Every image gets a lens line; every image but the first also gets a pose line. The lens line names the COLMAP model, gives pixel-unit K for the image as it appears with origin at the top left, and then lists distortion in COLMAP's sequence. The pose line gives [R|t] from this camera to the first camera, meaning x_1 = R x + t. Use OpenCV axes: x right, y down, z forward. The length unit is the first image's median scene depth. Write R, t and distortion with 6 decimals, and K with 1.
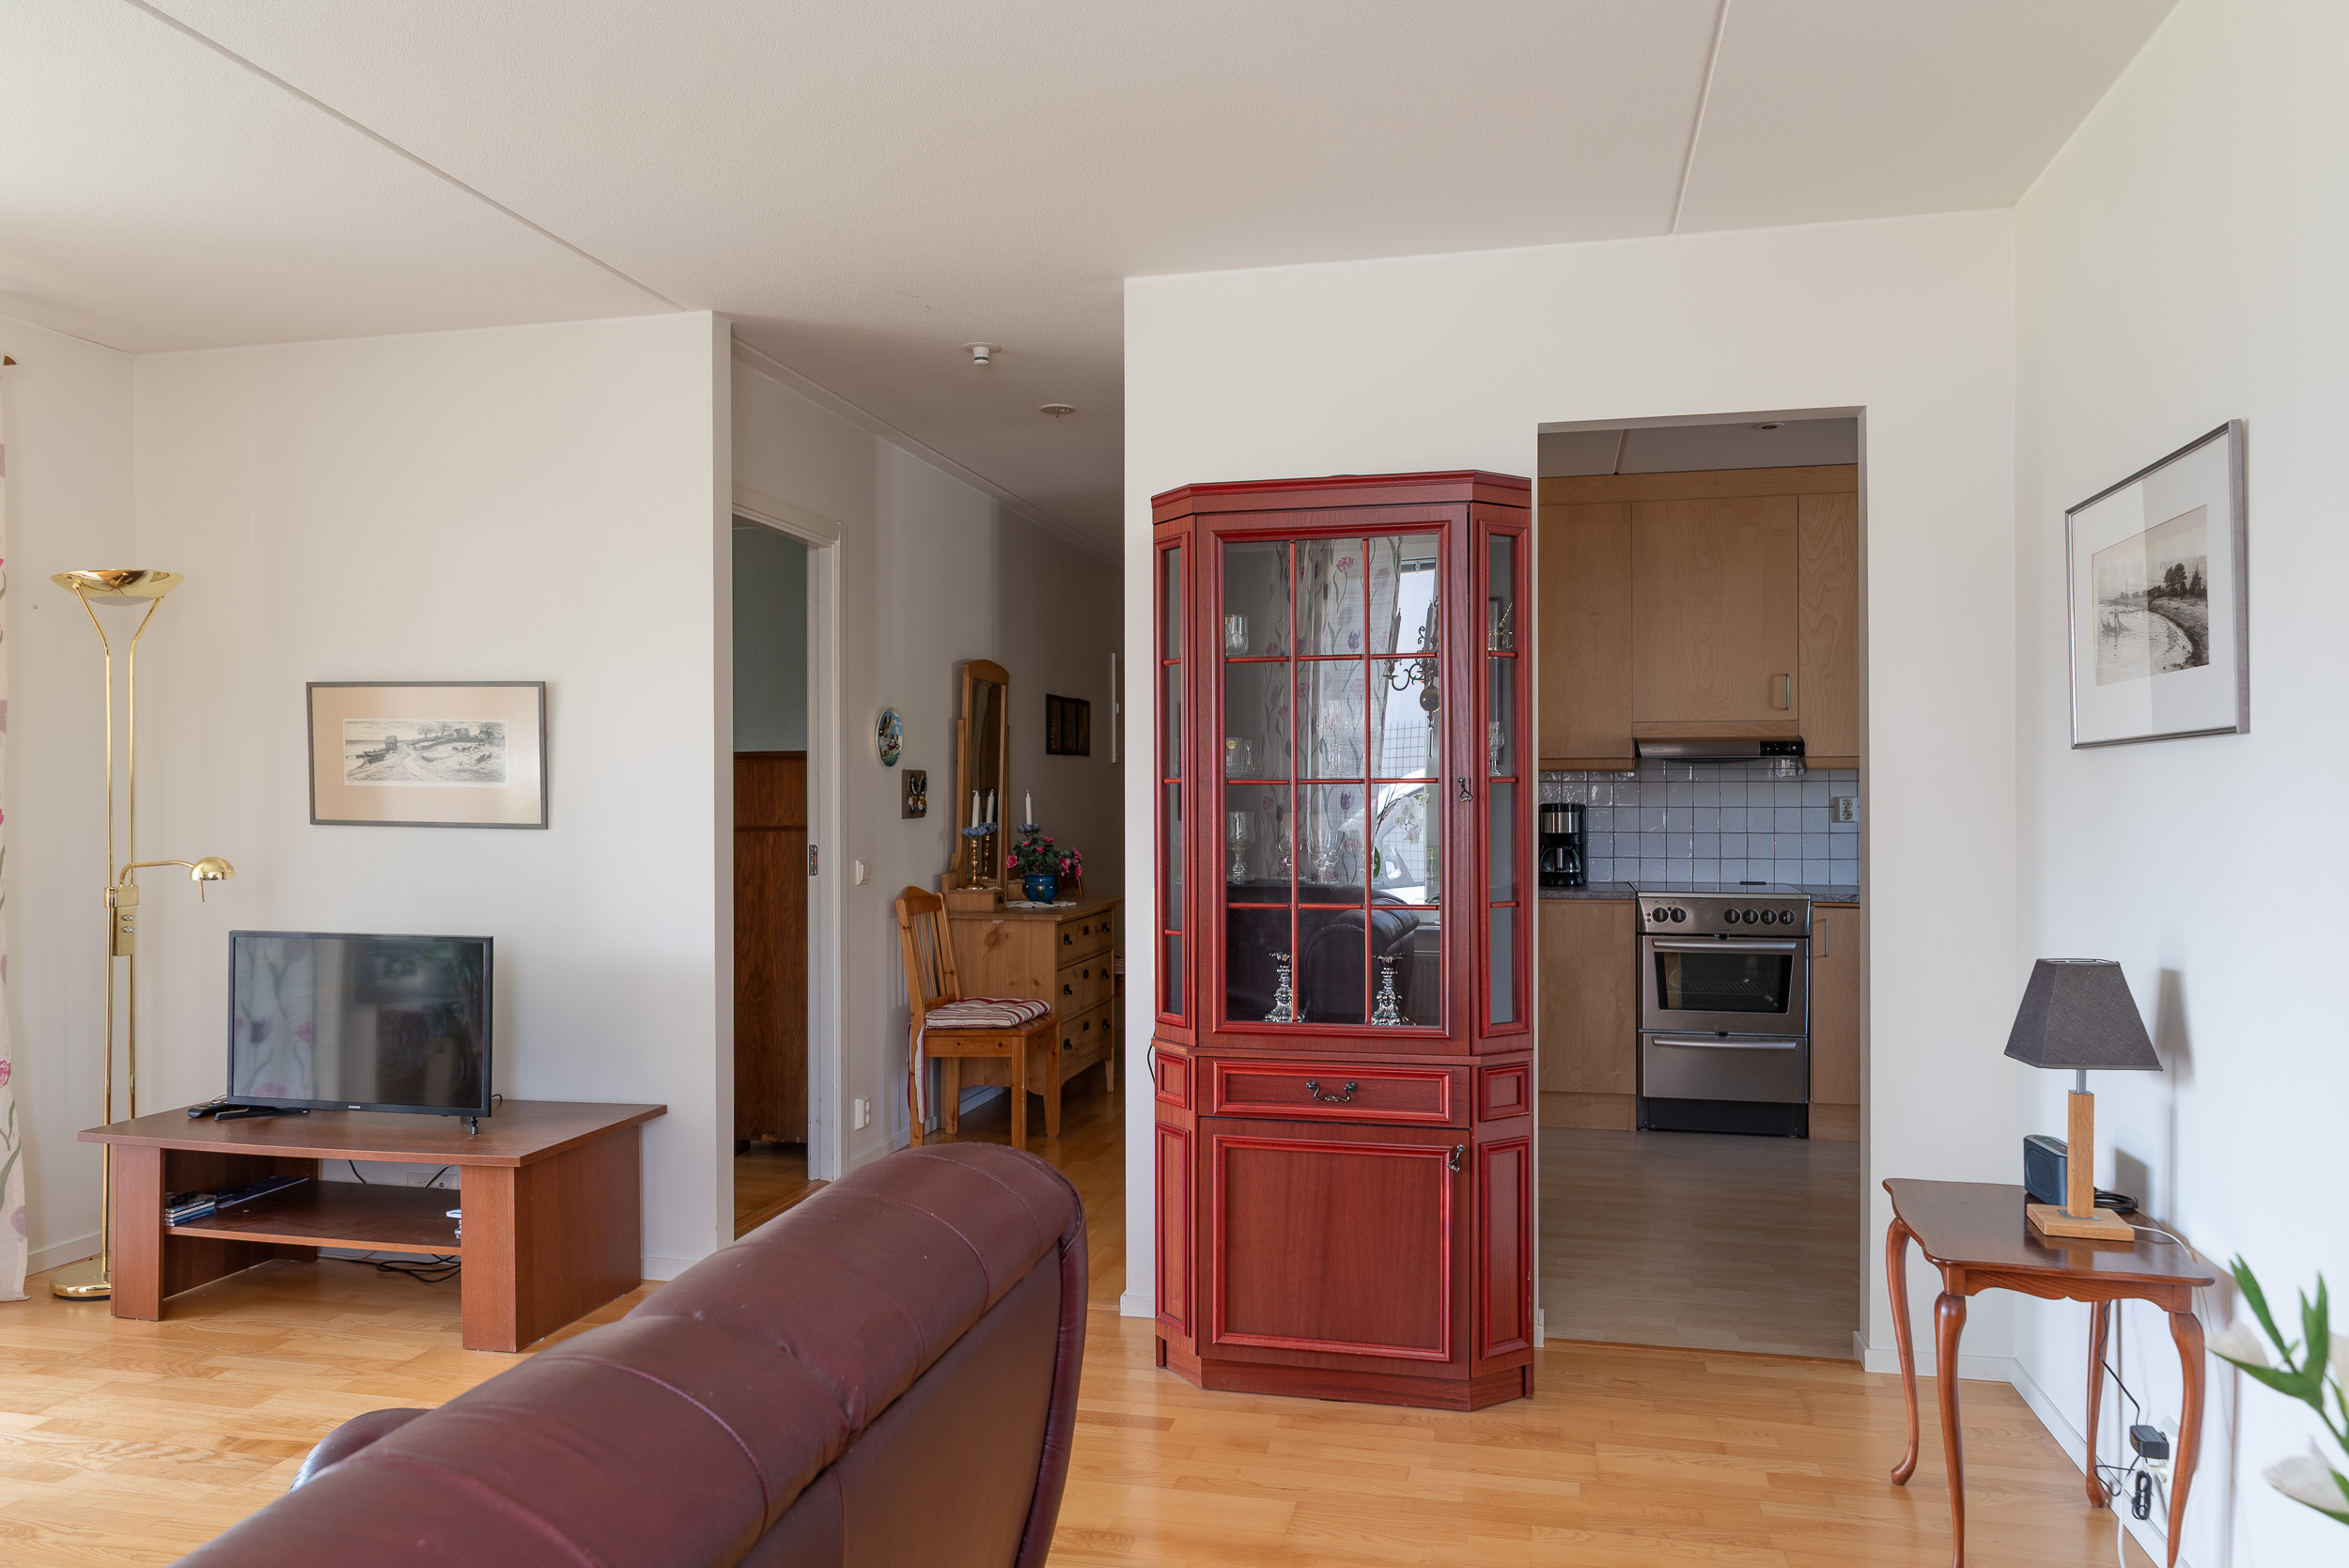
lens RADIAL K [[1597.3, 0, 1211.4], [0, 1597.3, 791.2], [0, 0, 1]] dist [0.000369, 0.004816]
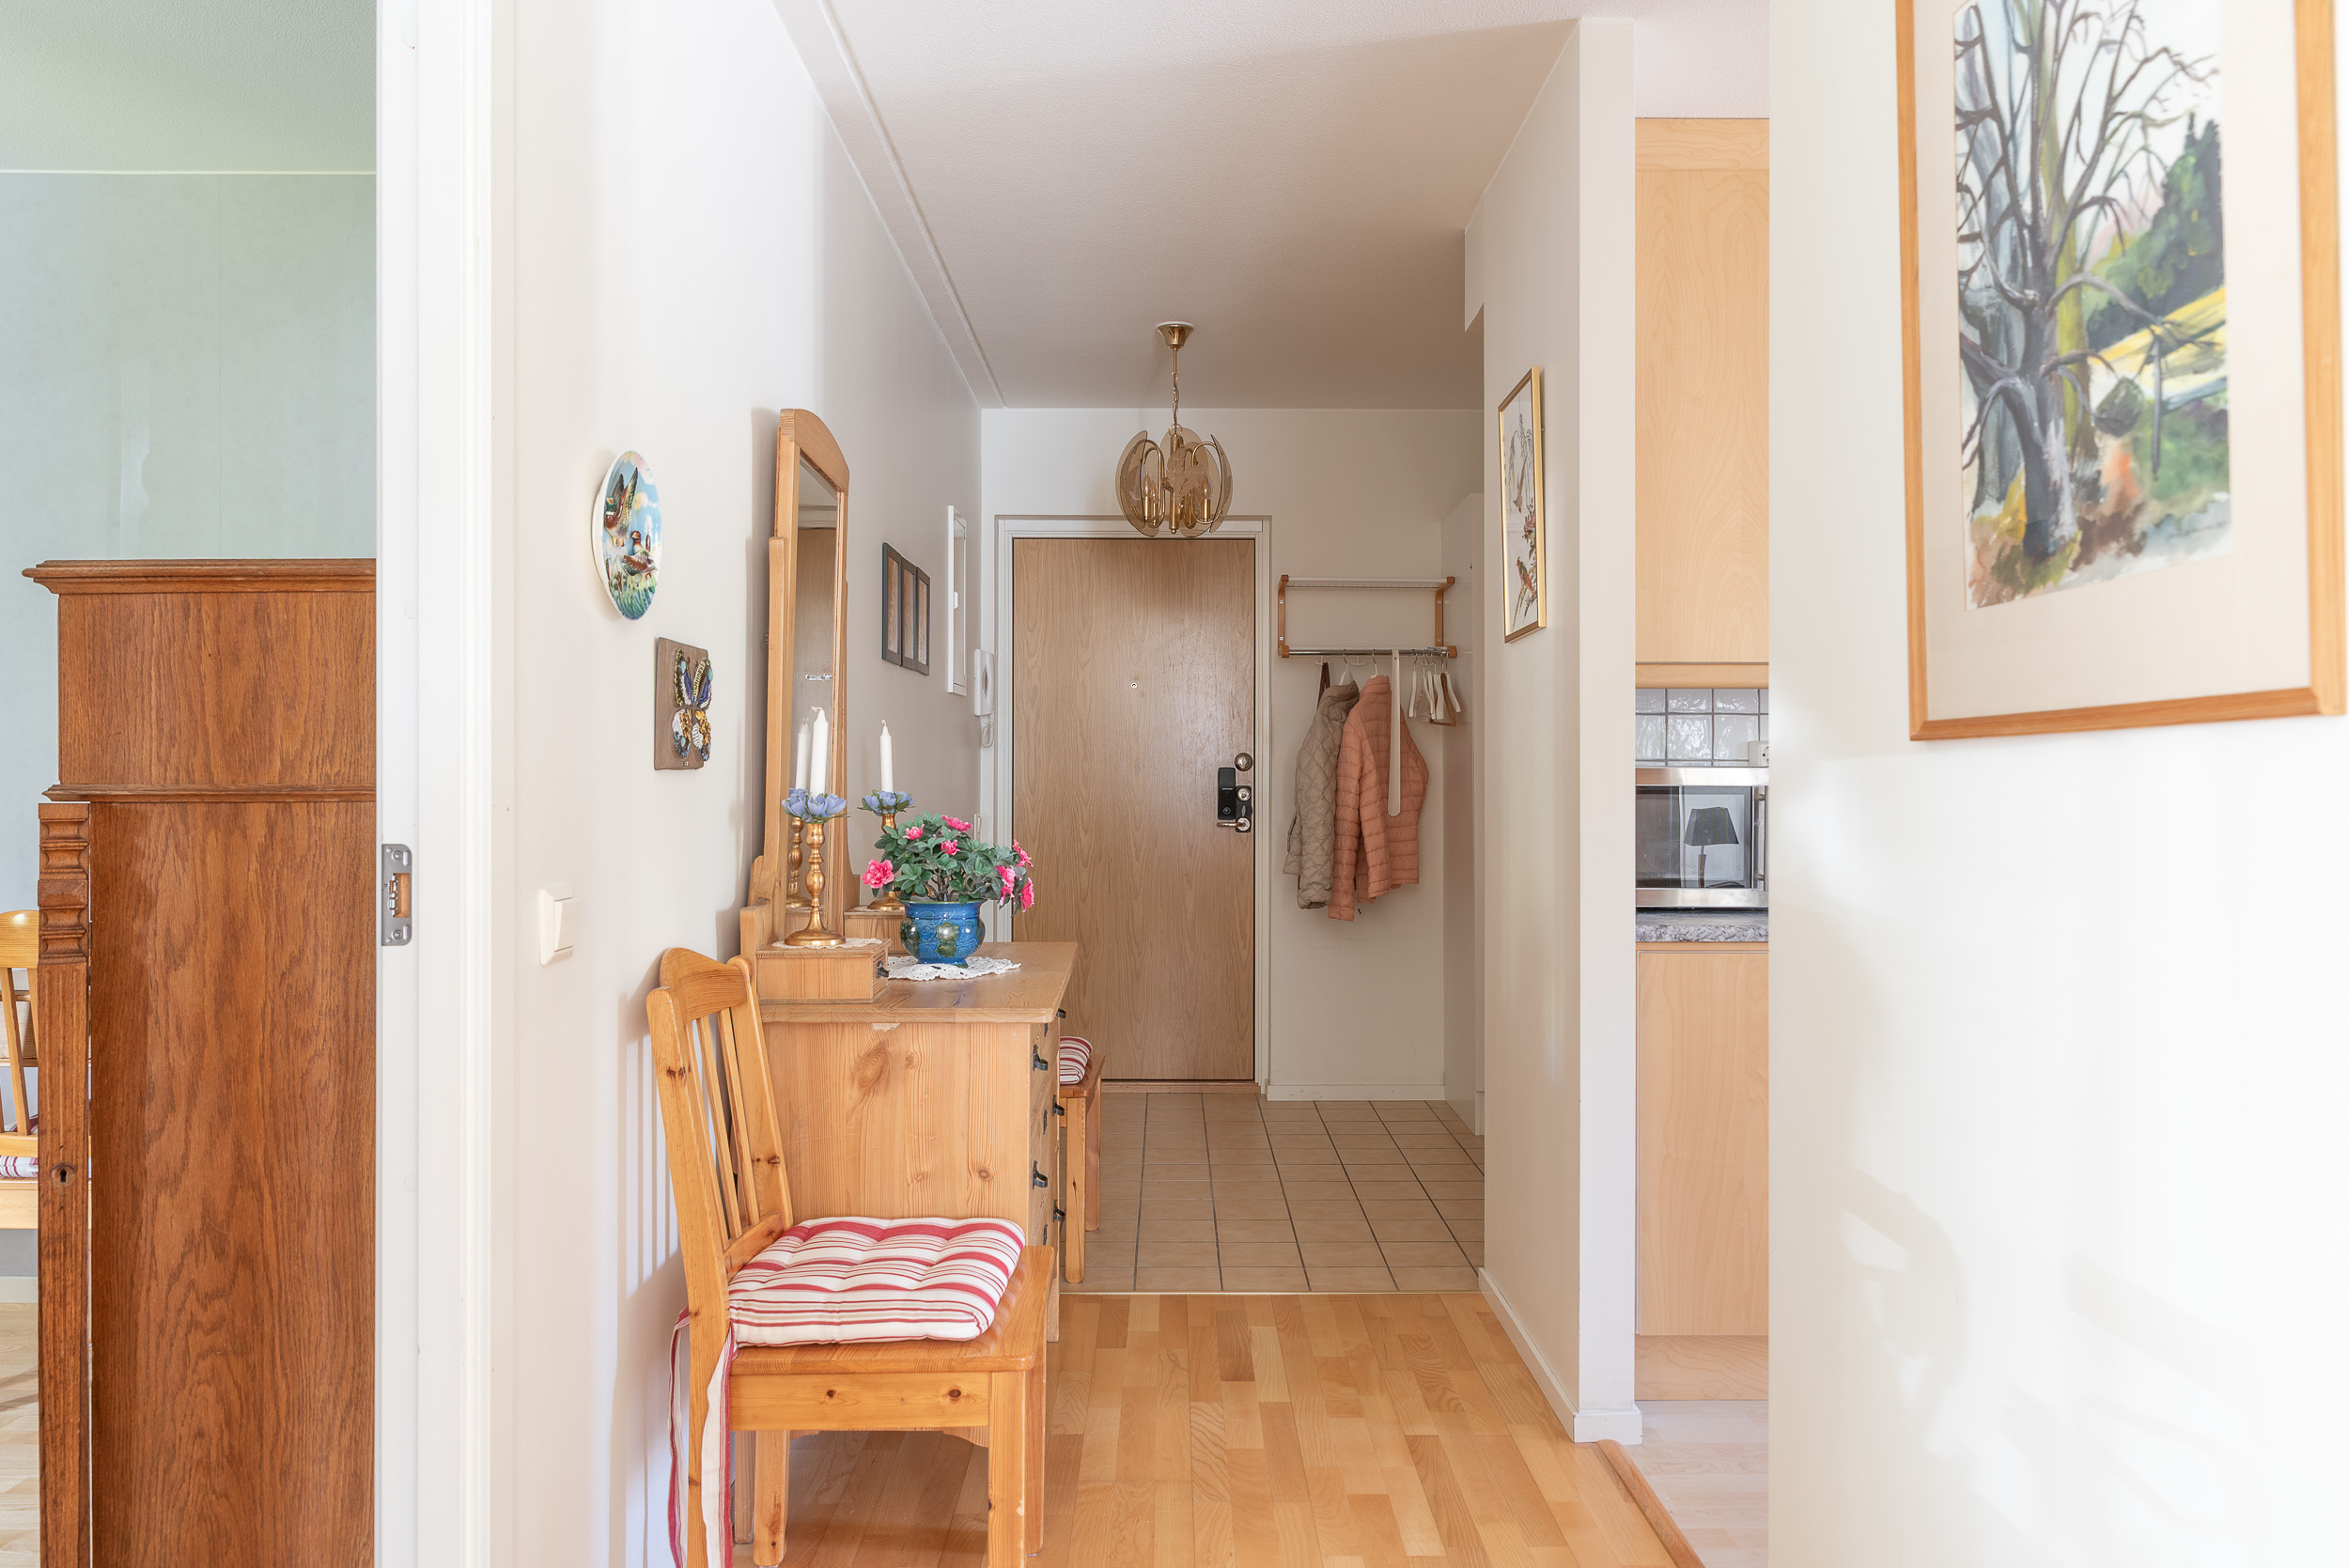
lens RADIAL K [[1597.4, 0, 1183.5], [0, 1597.4, 773.7], [0, 0, 1]] dist [0.005941, -0.001992]
pose [[0.977010, 0.003260, 0.213171, -0.156667], [-0.003232, 0.999995, -0.000480, 0.018427], [-0.213171, -0.000220, 0.977015, 0.625938]]
